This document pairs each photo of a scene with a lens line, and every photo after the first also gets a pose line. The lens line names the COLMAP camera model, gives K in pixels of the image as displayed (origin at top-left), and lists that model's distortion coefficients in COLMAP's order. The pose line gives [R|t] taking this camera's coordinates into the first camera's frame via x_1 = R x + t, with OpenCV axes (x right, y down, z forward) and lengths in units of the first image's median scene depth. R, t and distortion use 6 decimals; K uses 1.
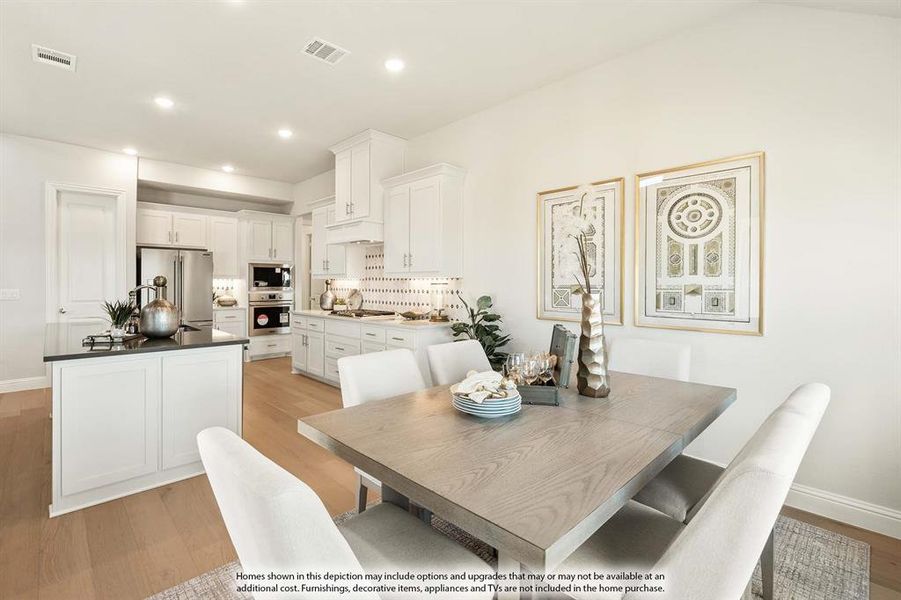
lens RADIAL K [[405.6, 0, 429.2], [0, 405.6, 282.5], [0, 0, 1]] dist [-0.000445, -0.000327]
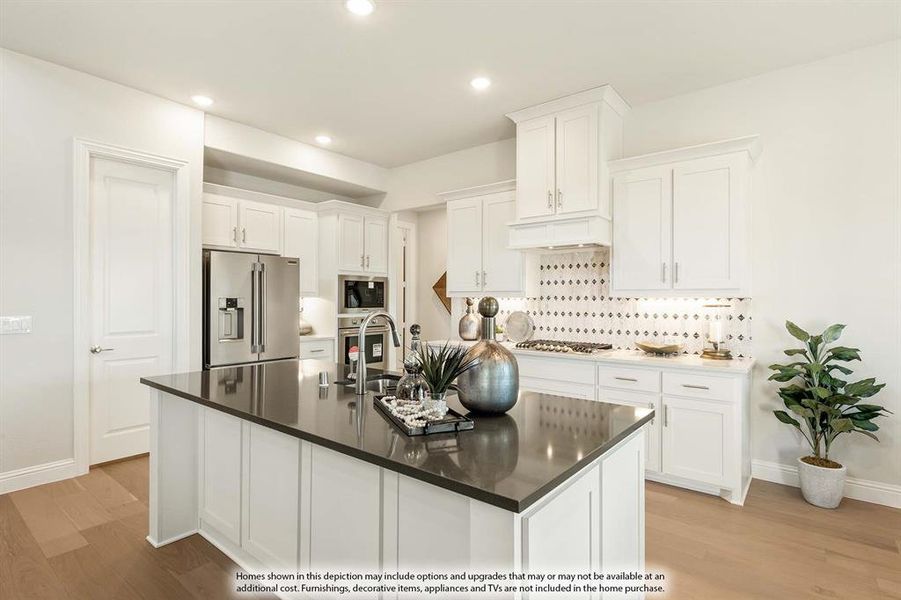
lens RADIAL K [[450.7, 0, 453.7], [0, 450.7, 299.1], [0, 0, 1]] dist [0.001734, 0.000525]
pose [[0.988967, -0.000704, 0.148131, -0.452038], [0.000329, 0.999997, 0.002561, -0.009207], [-0.148133, -0.002484, 0.988964, 0.231143]]
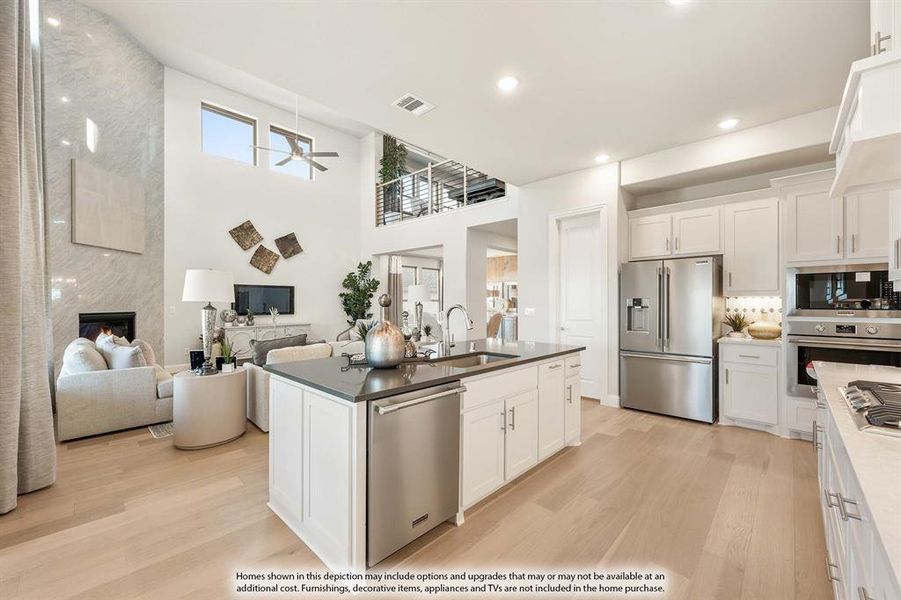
lens RADIAL K [[359.8, 0, 446.5], [0, 359.8, 303.6], [0, 0, 1]] dist [-0.001242, -0.000305]
pose [[0.054542, 0.000849, -0.998511, 0.050924], [0.002380, 0.999997, 0.000980, 0.001454], [0.998509, -0.002430, 0.054539, 0.608348]]
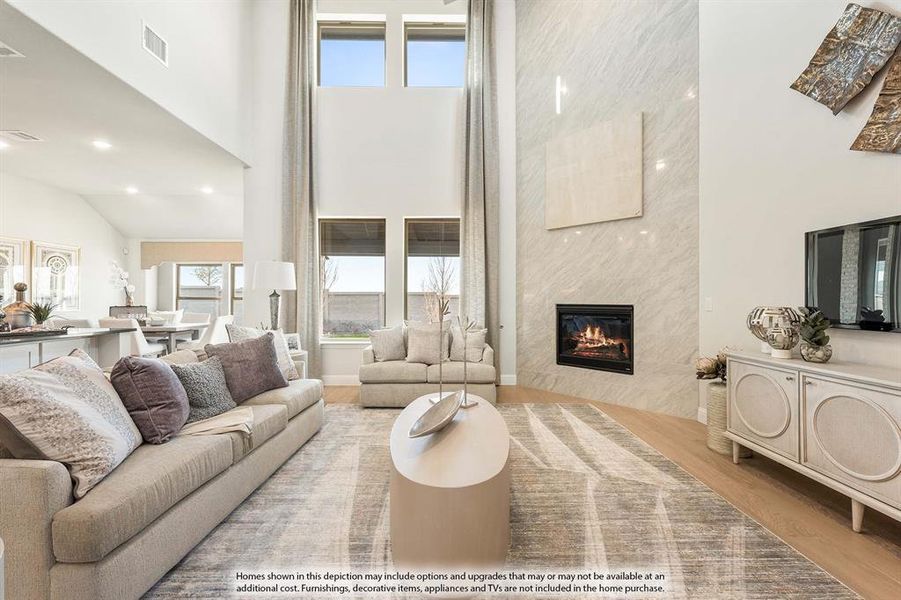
lens RADIAL K [[359.8, 0, 451.9], [0, 359.8, 298.3], [0, 0, 1]] dist [-0.001242, -0.000305]
pose [[-0.742268, -0.003882, 0.670092, -1.345387], [-0.005292, 0.999986, -0.000069, 0.013413], [-0.670082, -0.003597, -0.742278, 0.522680]]
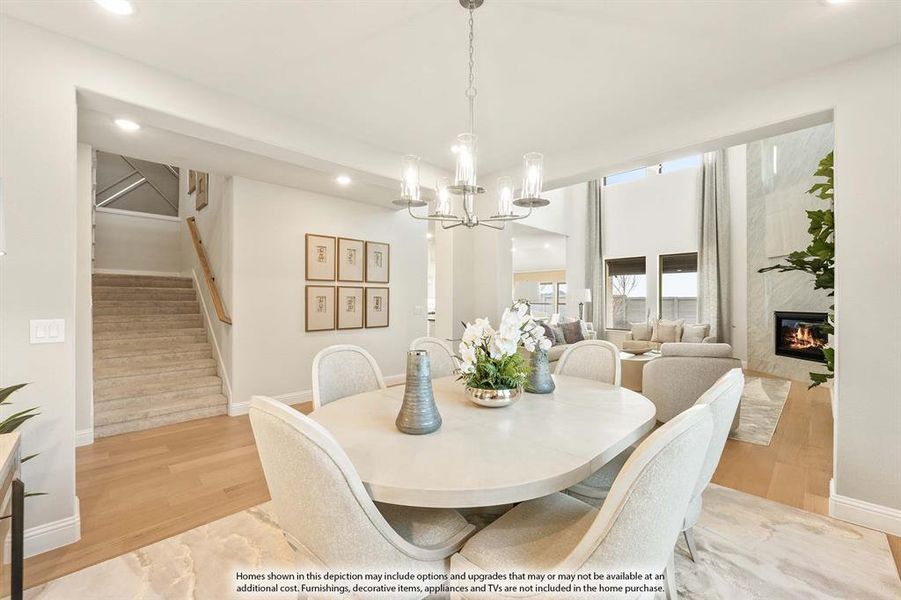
lens RADIAL K [[359.8, 0, 455.7], [0, 359.8, 296.2], [0, 0, 1]] dist [-0.001242, -0.000305]
pose [[-0.040770, 0.007507, 0.999140, -2.114685], [-0.008185, 0.999936, -0.007847, -0.006966], [-0.999135, -0.008498, -0.040706, 0.825527]]
